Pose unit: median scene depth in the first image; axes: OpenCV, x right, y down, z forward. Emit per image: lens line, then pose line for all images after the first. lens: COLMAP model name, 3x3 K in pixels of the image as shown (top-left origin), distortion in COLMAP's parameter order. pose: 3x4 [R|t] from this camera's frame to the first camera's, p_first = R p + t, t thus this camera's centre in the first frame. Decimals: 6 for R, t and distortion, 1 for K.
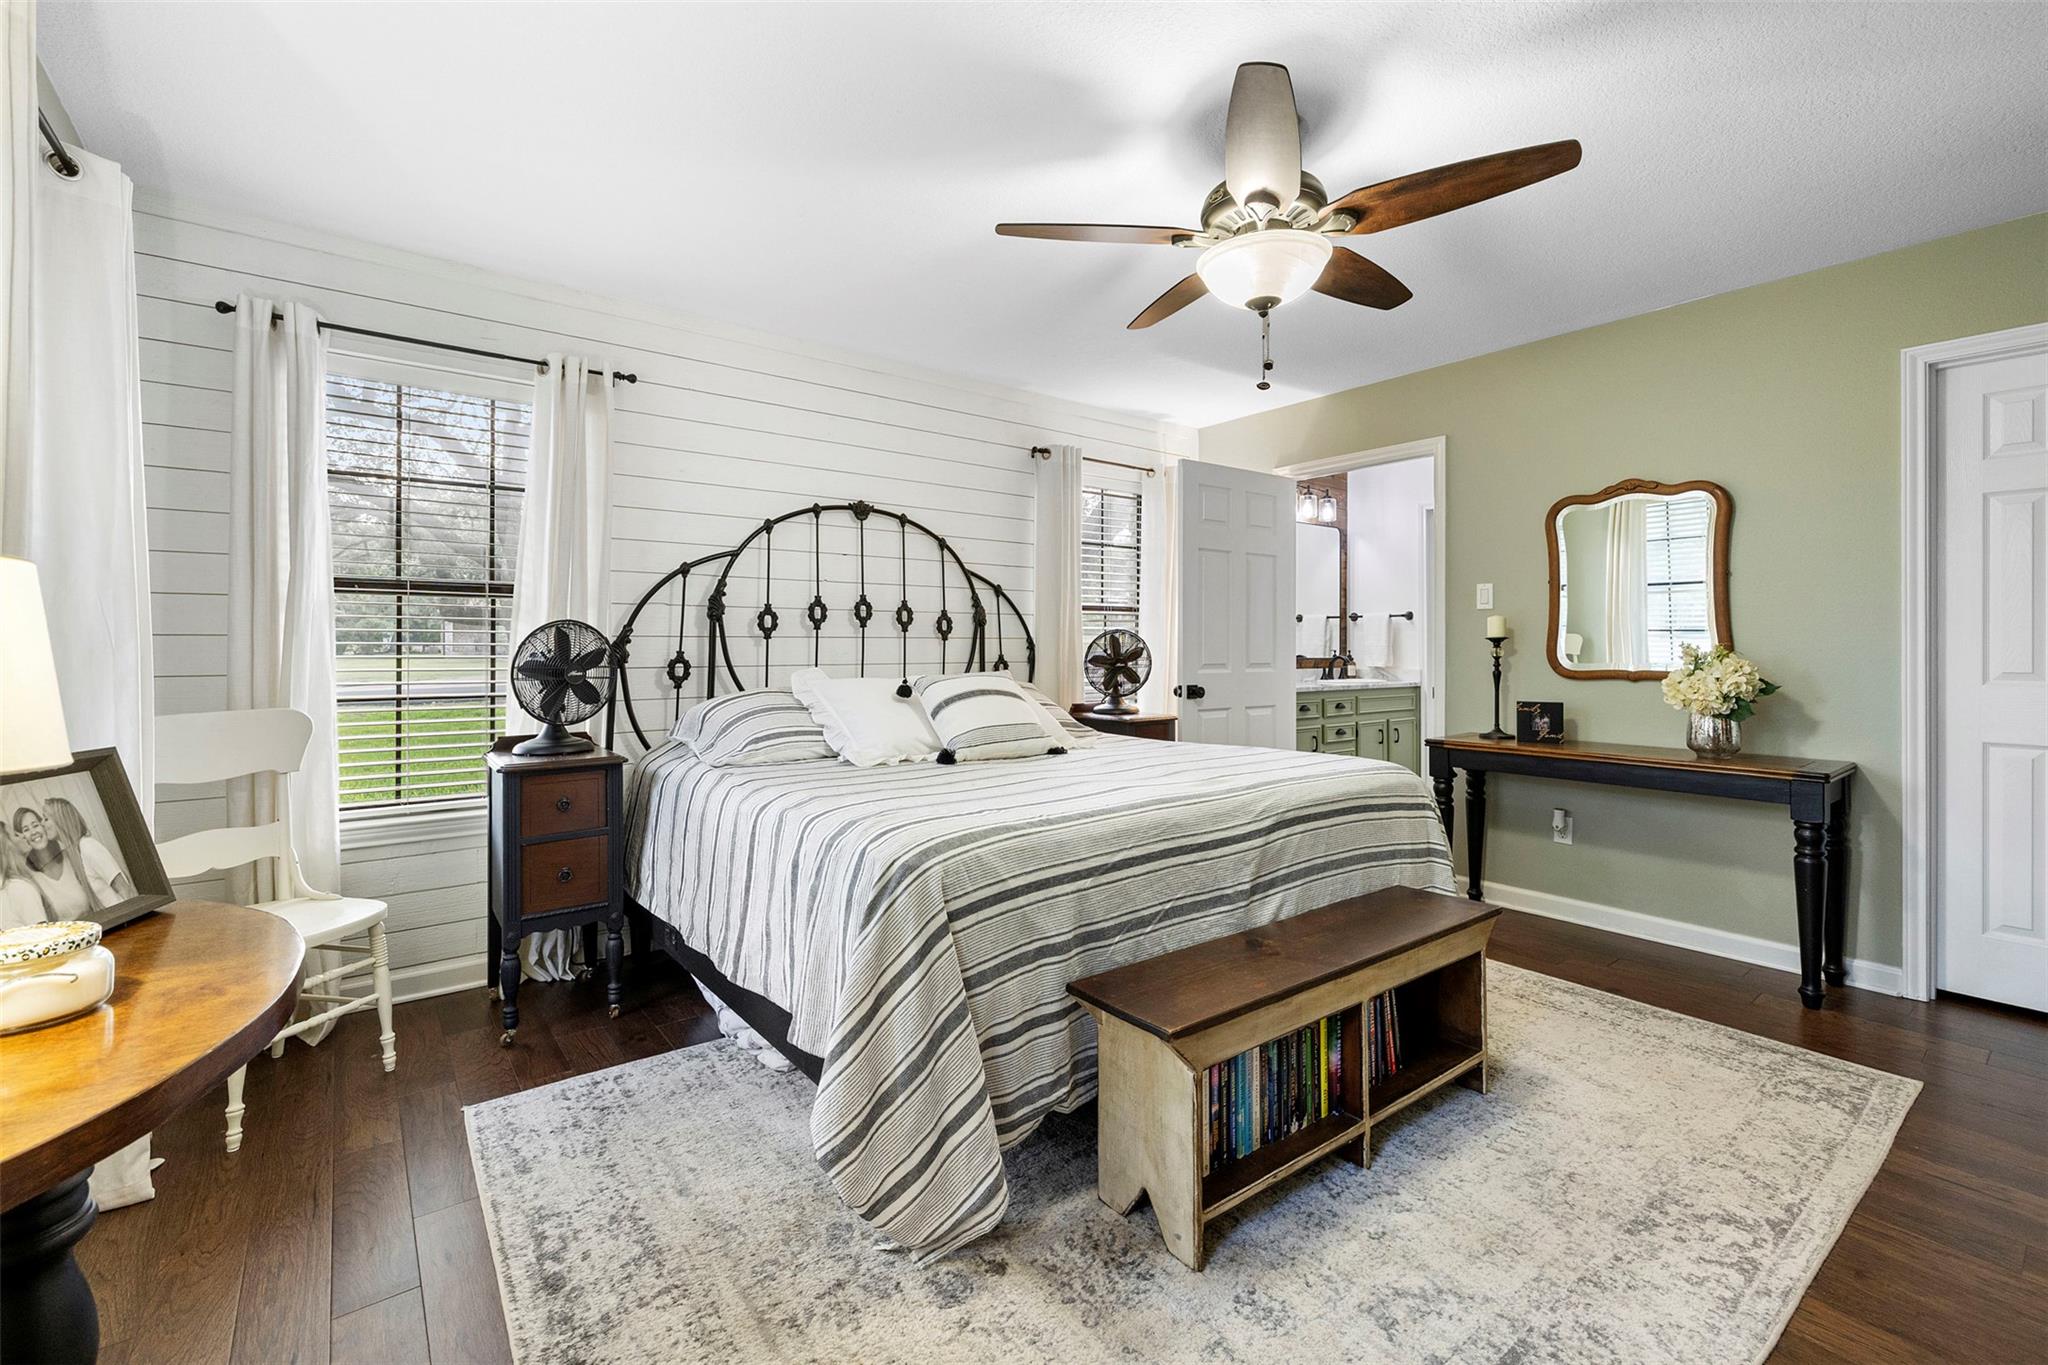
lens RADIAL K [[860.4, 0, 1022.1], [0, 860.4, 683.5], [0, 0, 1]] dist [0.000474, 0.000259]
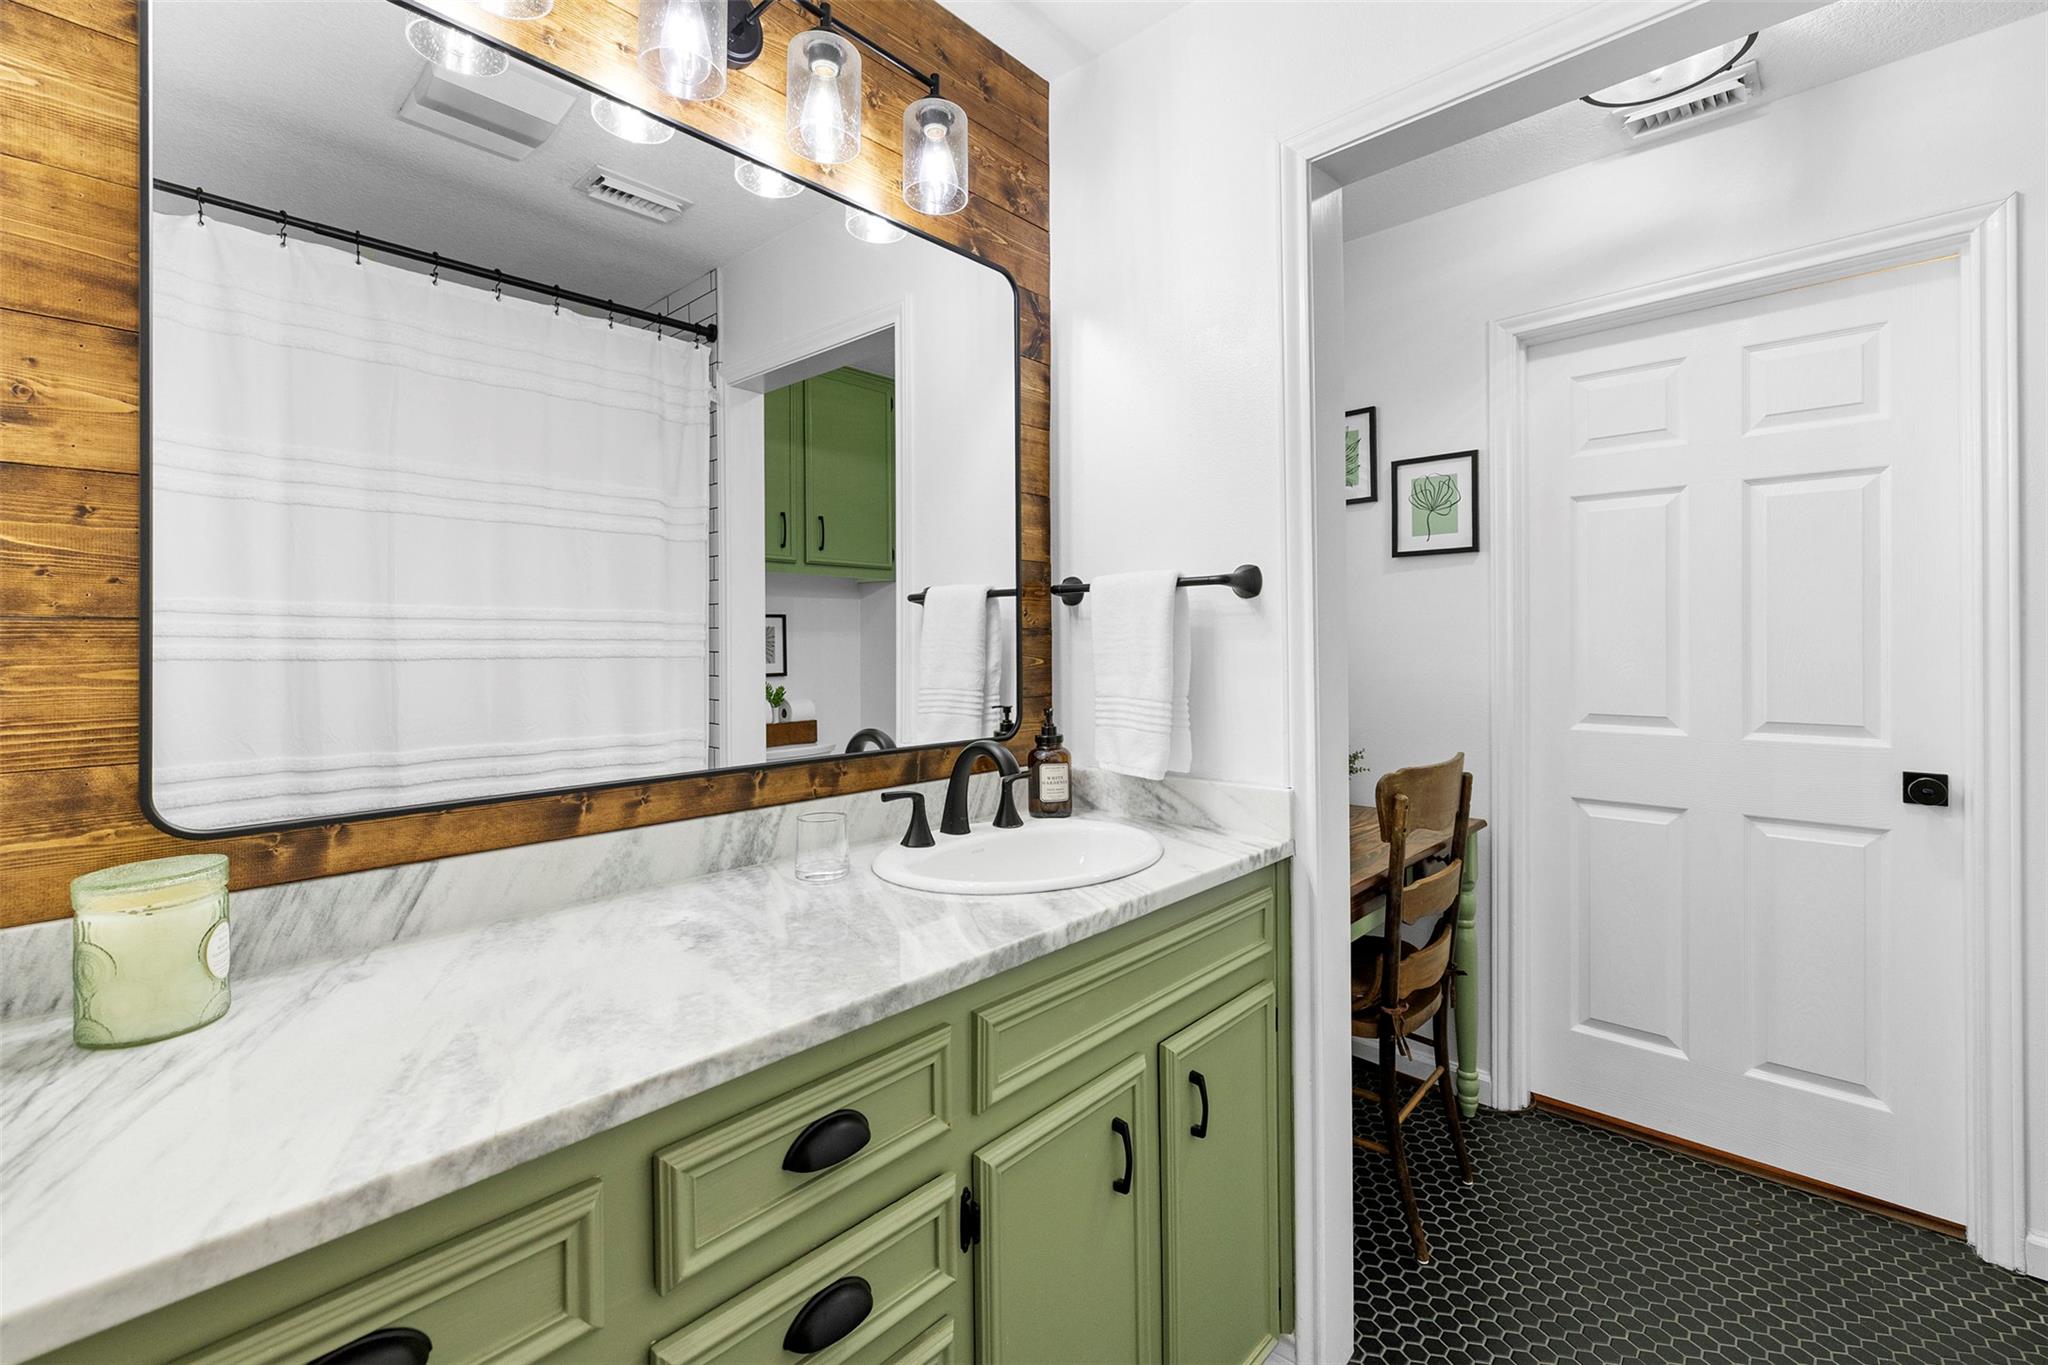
lens RADIAL K [[860.4, 0, 1025.2], [0, 860.4, 678.9], [0, 0, 1]] dist [0.000474, 0.000259]
pose [[0.987435, -0.009900, 0.157716, 0.330770], [0.009991, 0.999950, 0.000212, -0.048648], [-0.157710, 0.001367, 0.987485, 0.728941]]
